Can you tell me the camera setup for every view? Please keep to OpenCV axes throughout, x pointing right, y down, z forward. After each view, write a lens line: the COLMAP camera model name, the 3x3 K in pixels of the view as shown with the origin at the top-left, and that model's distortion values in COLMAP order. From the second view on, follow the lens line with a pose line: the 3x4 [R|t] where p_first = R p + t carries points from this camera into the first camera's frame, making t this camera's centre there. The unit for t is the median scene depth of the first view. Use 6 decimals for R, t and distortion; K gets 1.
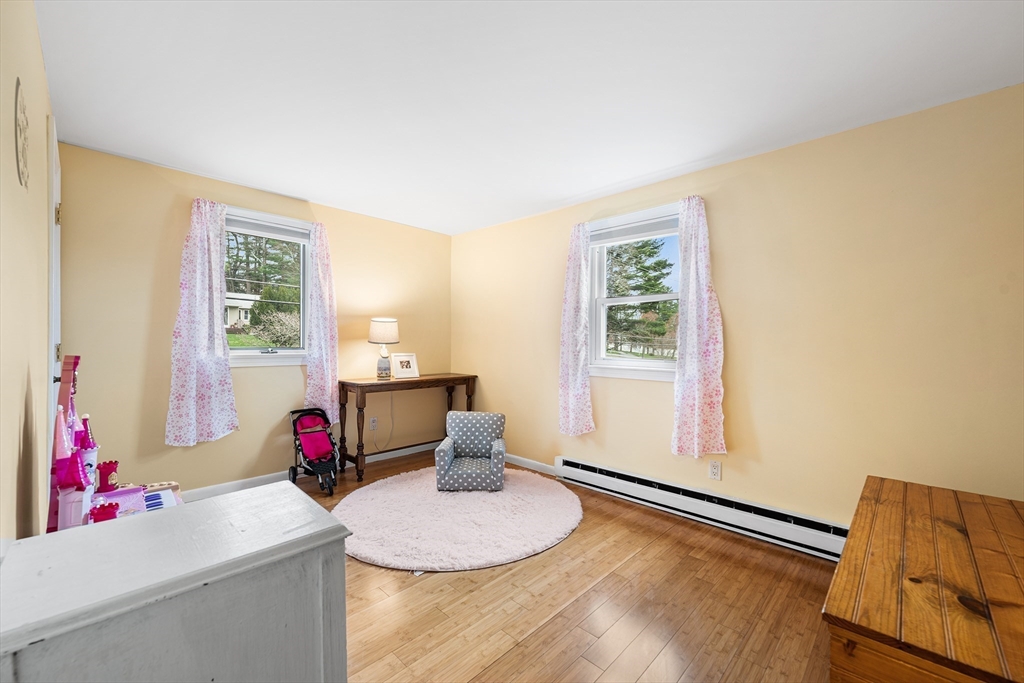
lens RADIAL K [[416.2, 0, 510.7], [0, 416.2, 351.6], [0, 0, 1]] dist [-0.001286, -0.000112]
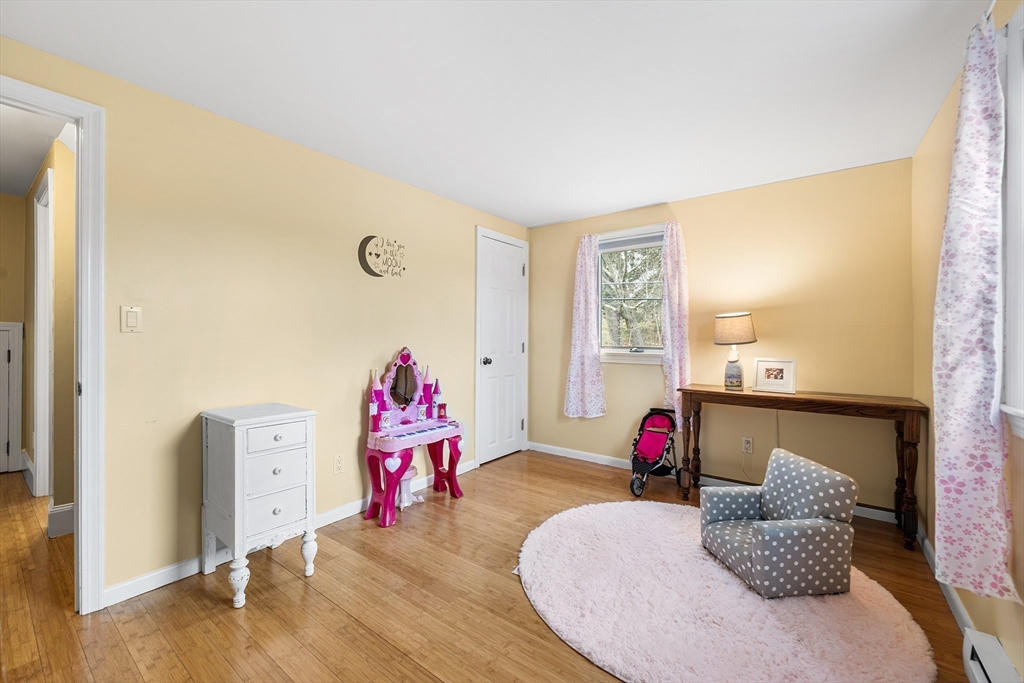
lens RADIAL K [[414.7, 0, 513.2], [0, 414.7, 341.7], [0, 0, 1]] dist [0.001459, 0.000063]
pose [[0.118711, -0.000706, -0.992929, 0.473125], [-0.027606, 0.999611, -0.004011, -0.010586], [0.992545, 0.027887, 0.118646, 0.528102]]
